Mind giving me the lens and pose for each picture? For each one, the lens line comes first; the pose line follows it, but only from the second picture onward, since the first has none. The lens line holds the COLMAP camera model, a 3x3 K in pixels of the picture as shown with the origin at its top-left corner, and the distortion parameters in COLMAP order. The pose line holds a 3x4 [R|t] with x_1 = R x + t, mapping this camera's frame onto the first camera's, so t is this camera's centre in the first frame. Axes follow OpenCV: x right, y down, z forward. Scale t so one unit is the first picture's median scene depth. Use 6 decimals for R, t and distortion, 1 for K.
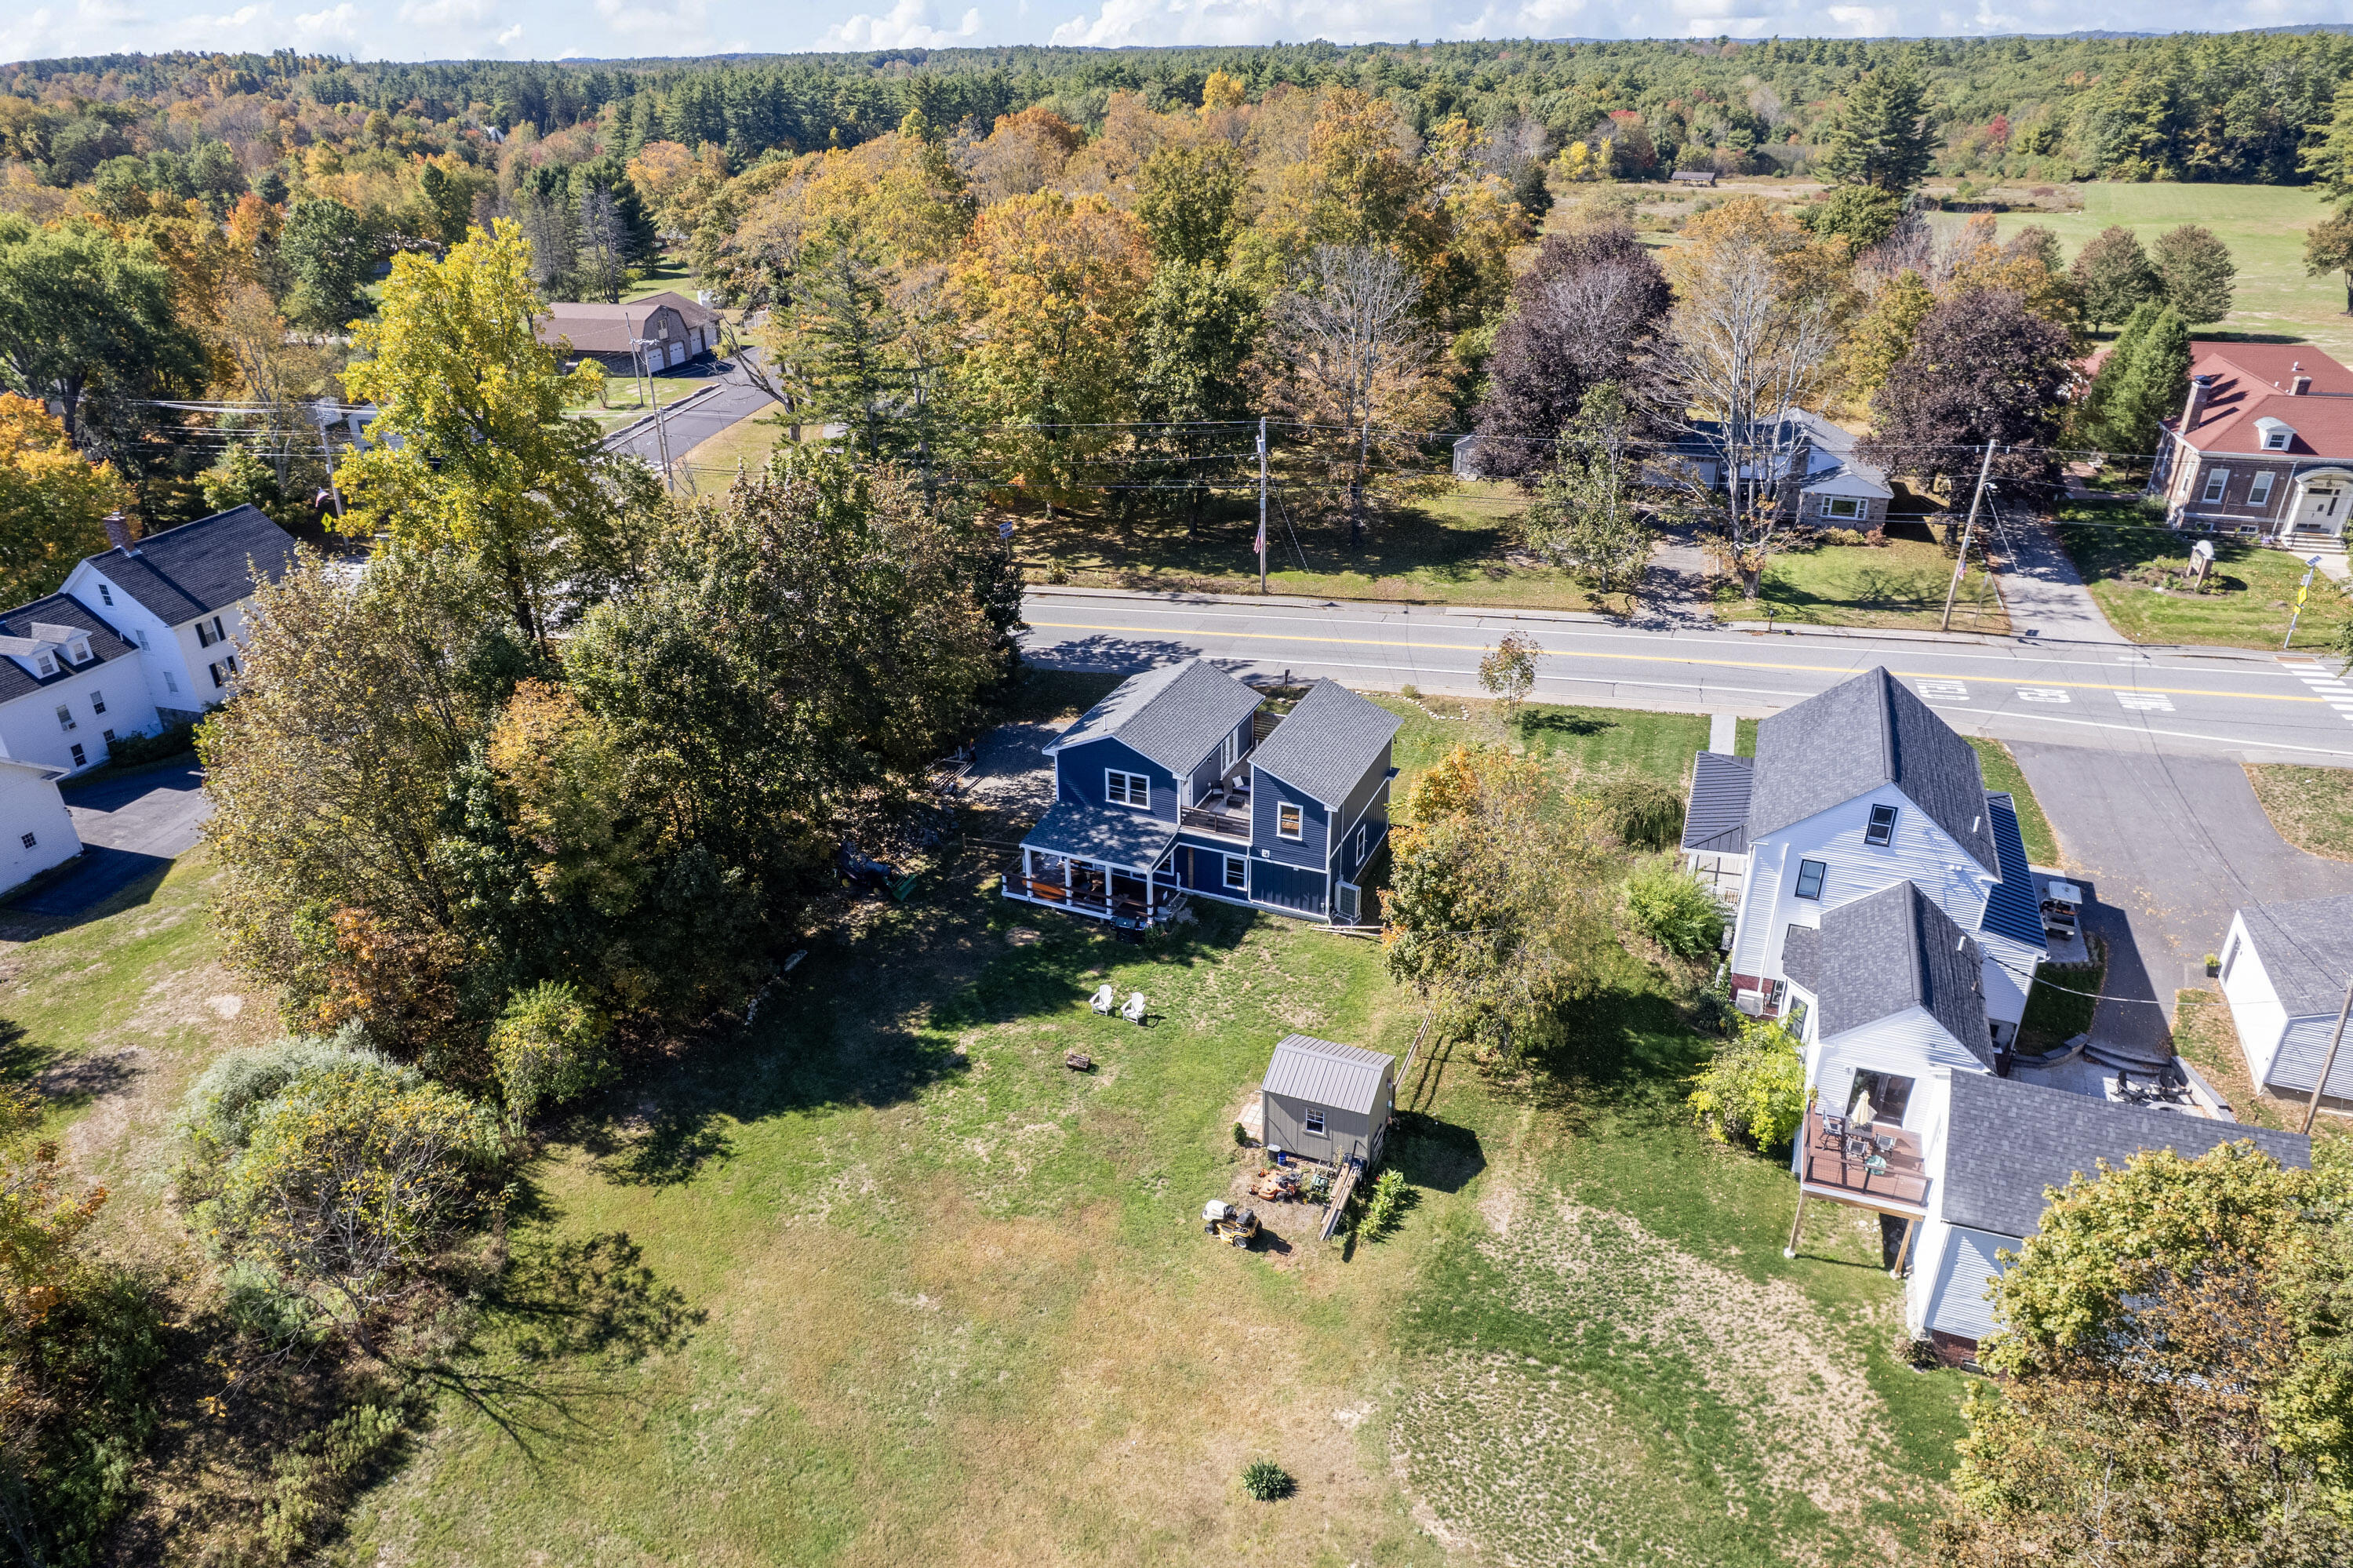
lens RADIAL K [[1534.3, 0, 1164.9], [0, 1534.3, 852.4], [0, 0, 1]] dist [-0.006434, -0.001482]
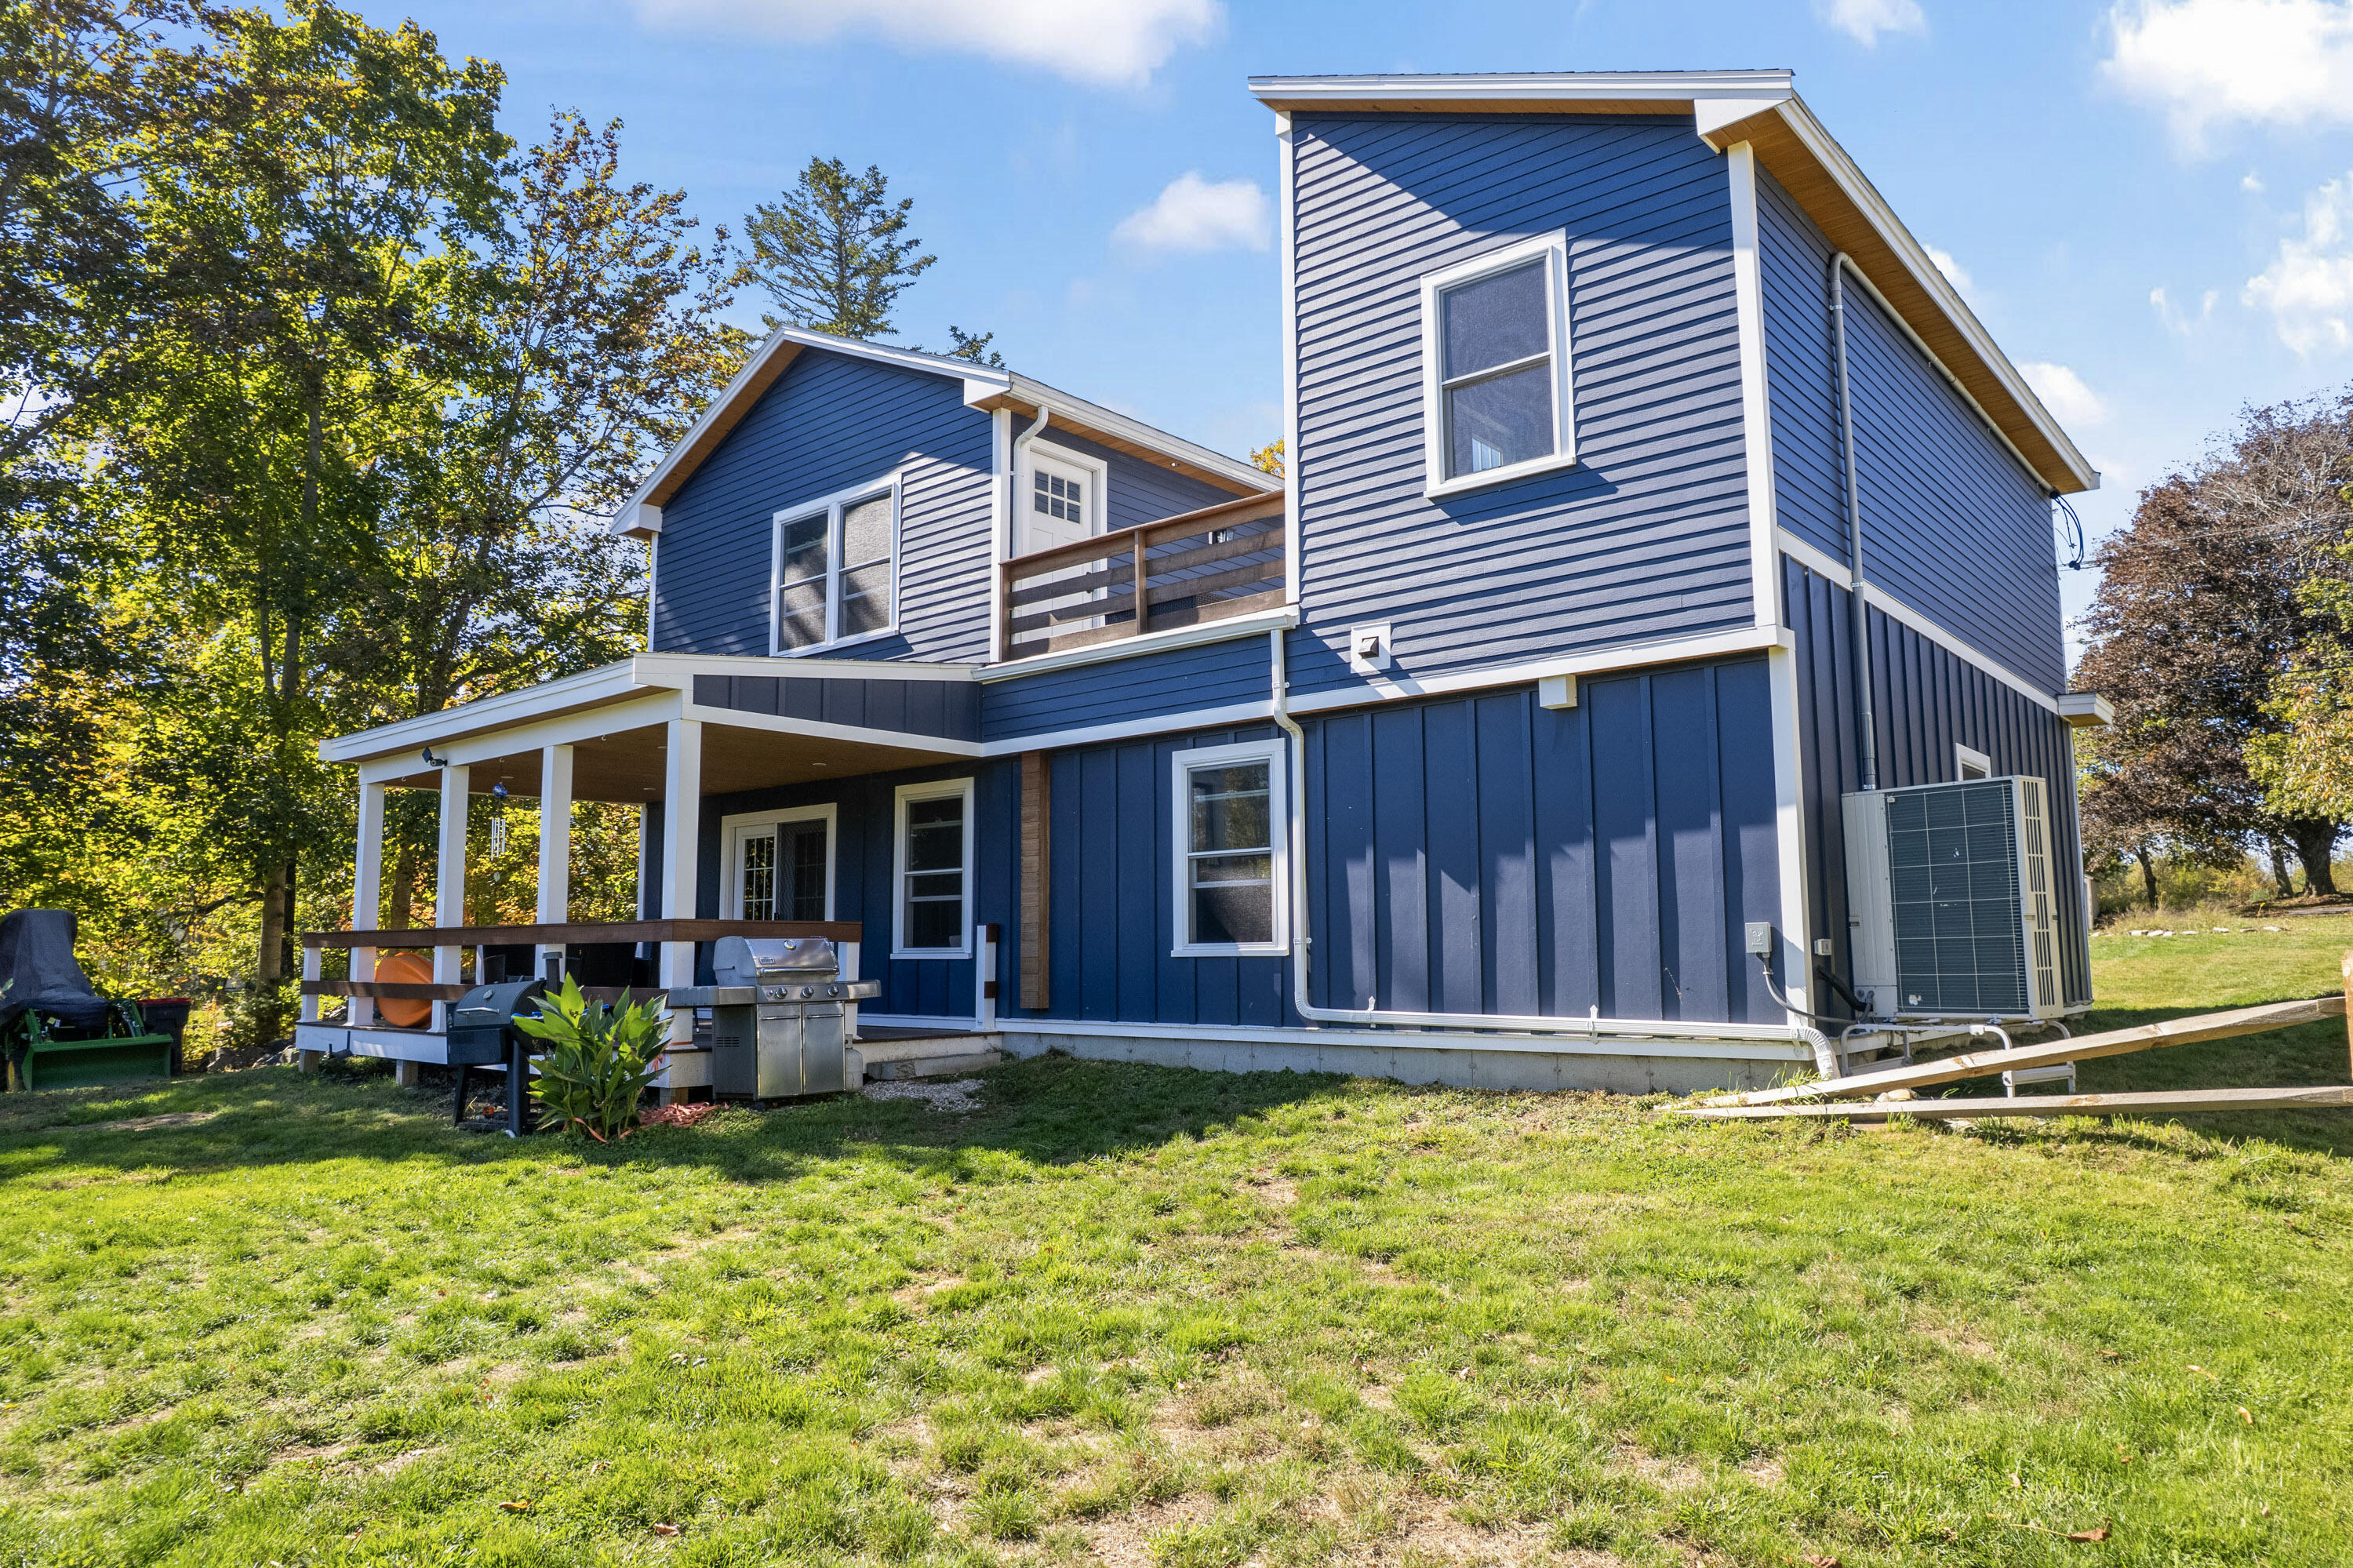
lens RADIAL K [[1485.4, 0, 1176.5], [0, 1485.4, 784.0], [0, 0, 1]] dist [-0.027777, 0.000728]
pose [[0.958694, -0.019398, -0.283776, 0.088322], [-0.147469, 0.819216, -0.554200, 0.101138], [0.243224, 0.573157, 0.782517, 0.852581]]
